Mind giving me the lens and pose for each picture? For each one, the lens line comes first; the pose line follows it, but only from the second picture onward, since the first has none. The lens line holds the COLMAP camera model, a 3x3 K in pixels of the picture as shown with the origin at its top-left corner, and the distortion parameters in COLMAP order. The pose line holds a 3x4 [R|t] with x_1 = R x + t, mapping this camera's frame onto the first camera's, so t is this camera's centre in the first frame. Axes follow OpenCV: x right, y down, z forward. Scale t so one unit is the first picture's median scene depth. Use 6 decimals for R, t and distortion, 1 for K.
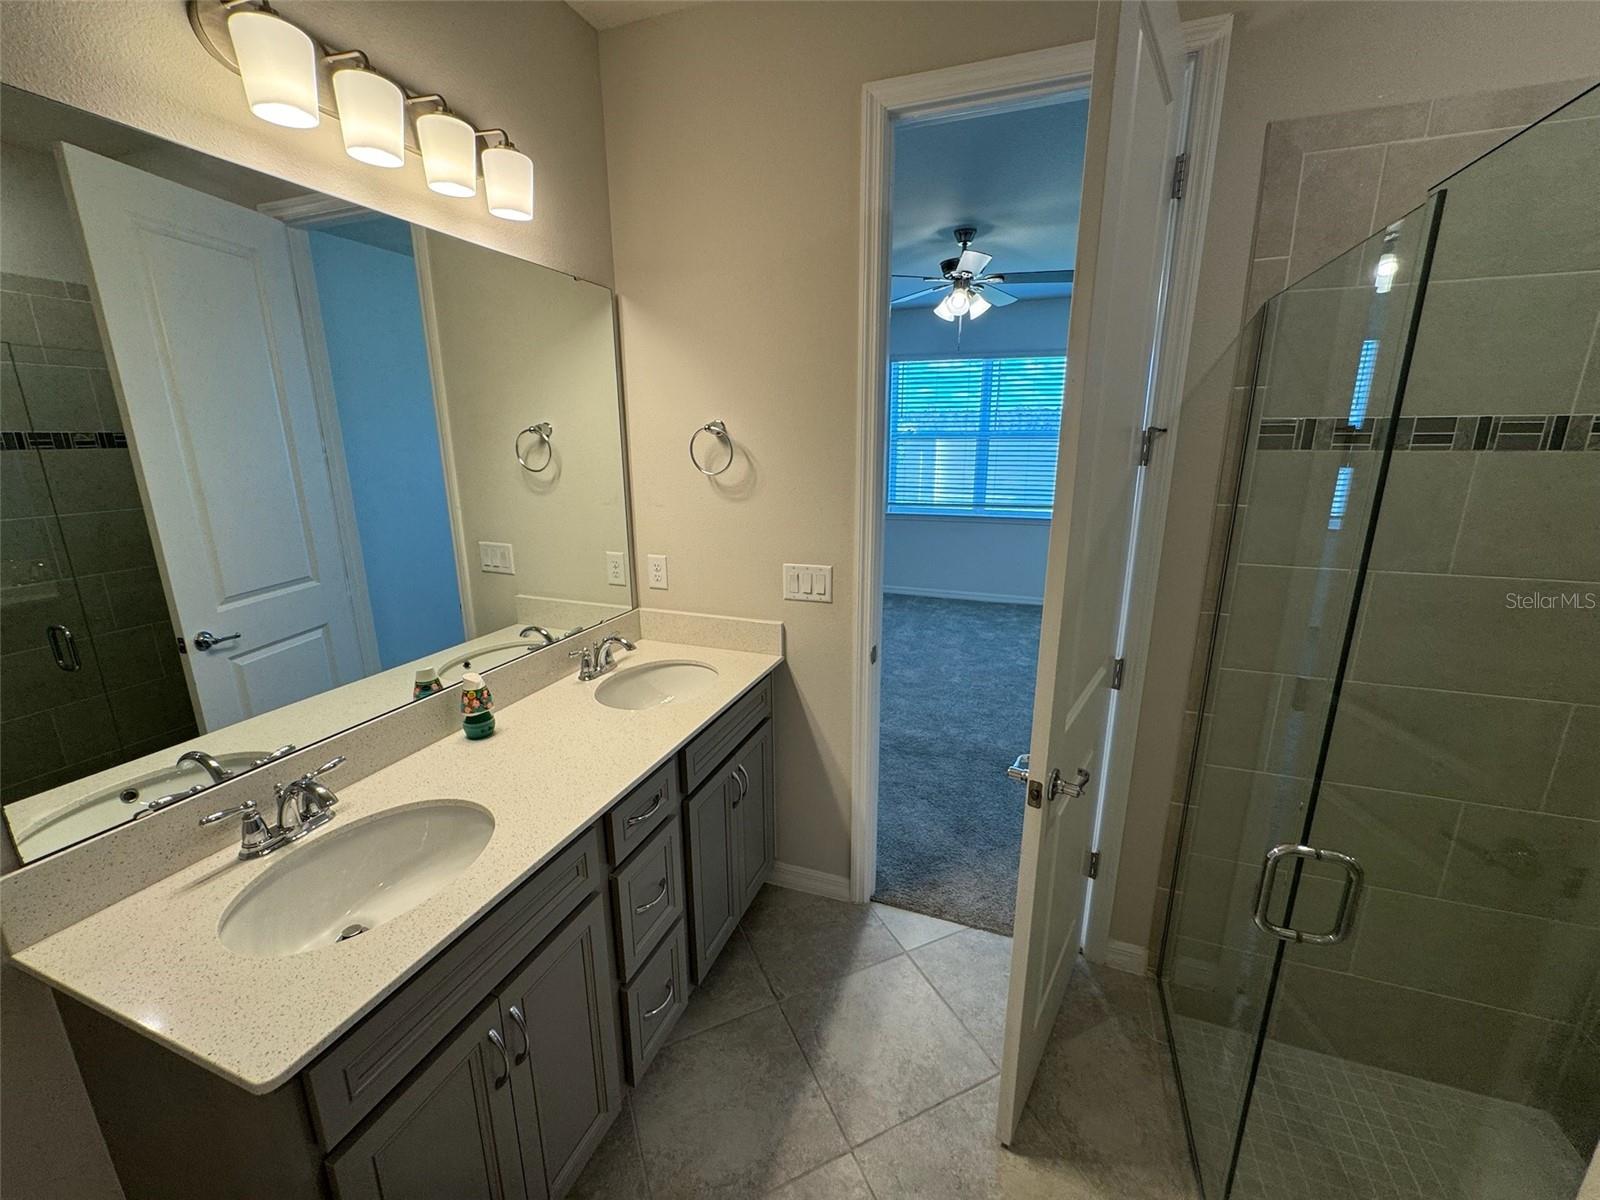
lens RADIAL K [[640.4, 0, 800.0], [0, 640.4, 600.0], [0, 0, 1]] dist [-0.002271, -0.000233]
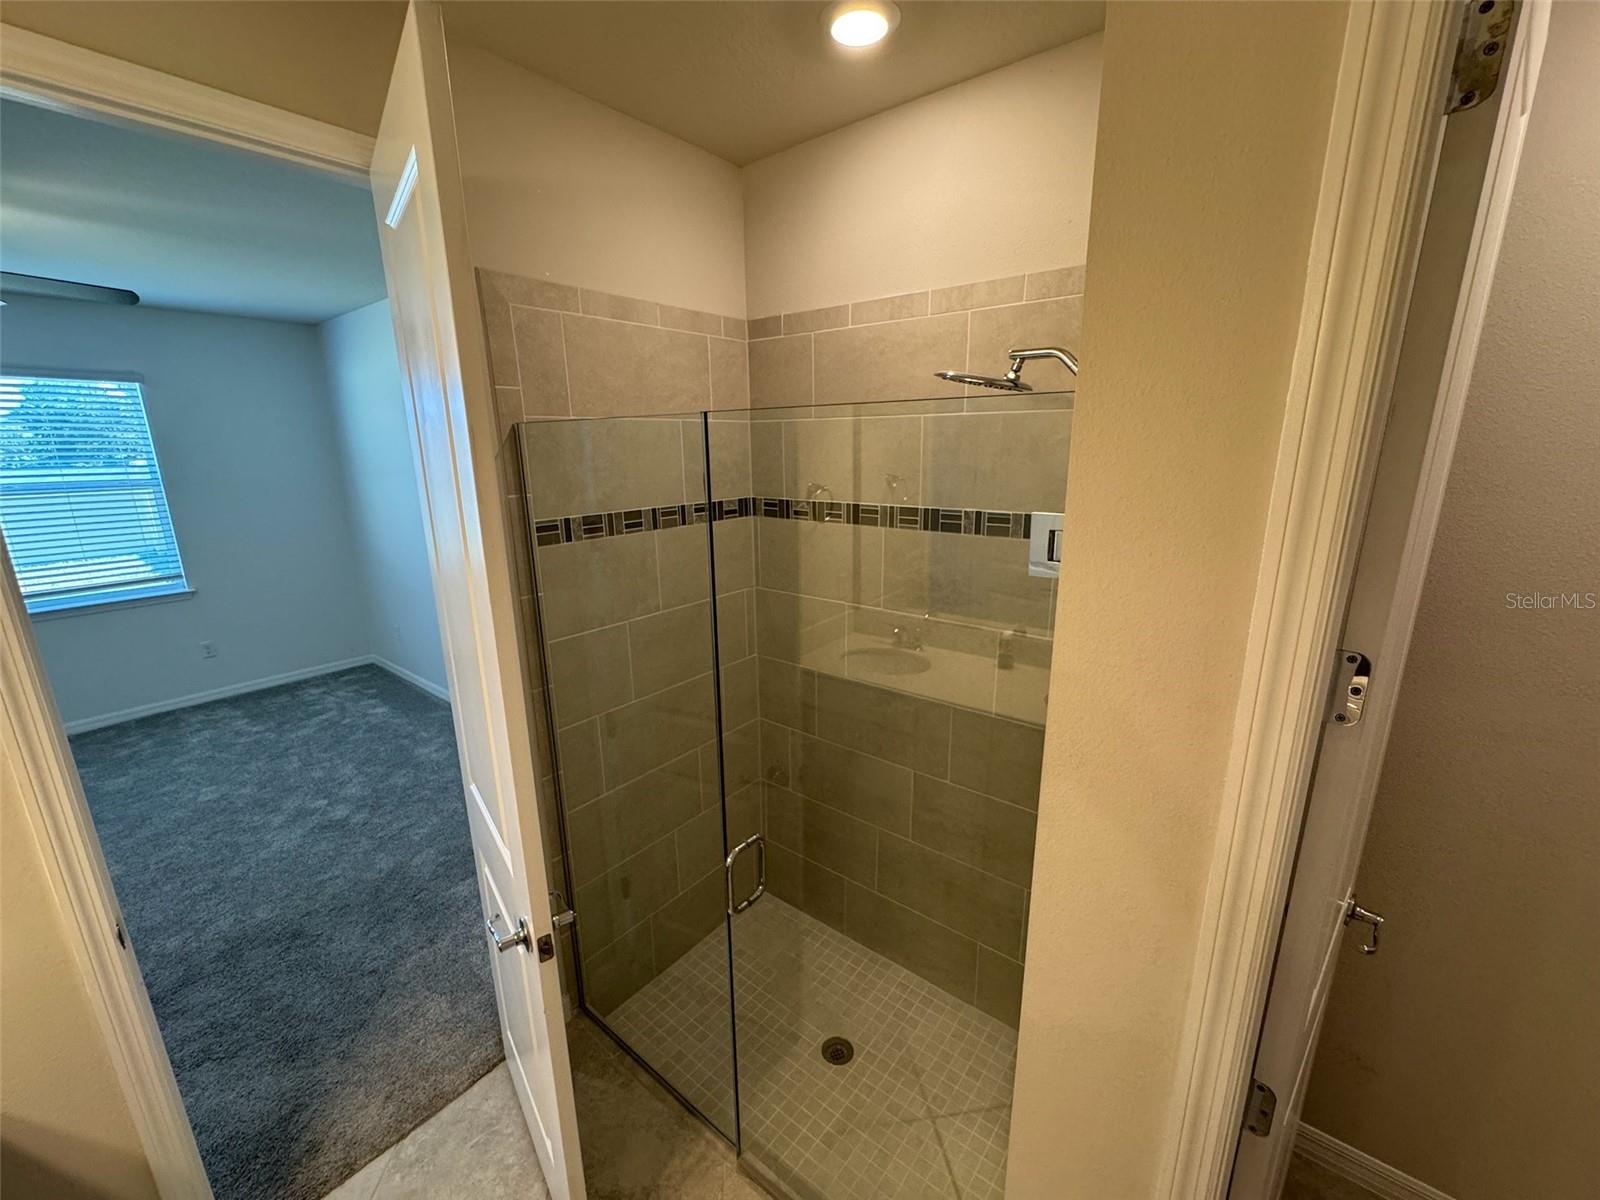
lens RADIAL K [[640.4, 0, 800.0], [0, 640.4, 600.0], [0, 0, 1]] dist [-0.002271, -0.000233]
pose [[0.310529, -0.227822, 0.922859, -0.161649], [0.244400, 0.957351, 0.154100, -0.144252], [-0.918608, 0.177695, 0.352965, 0.121146]]
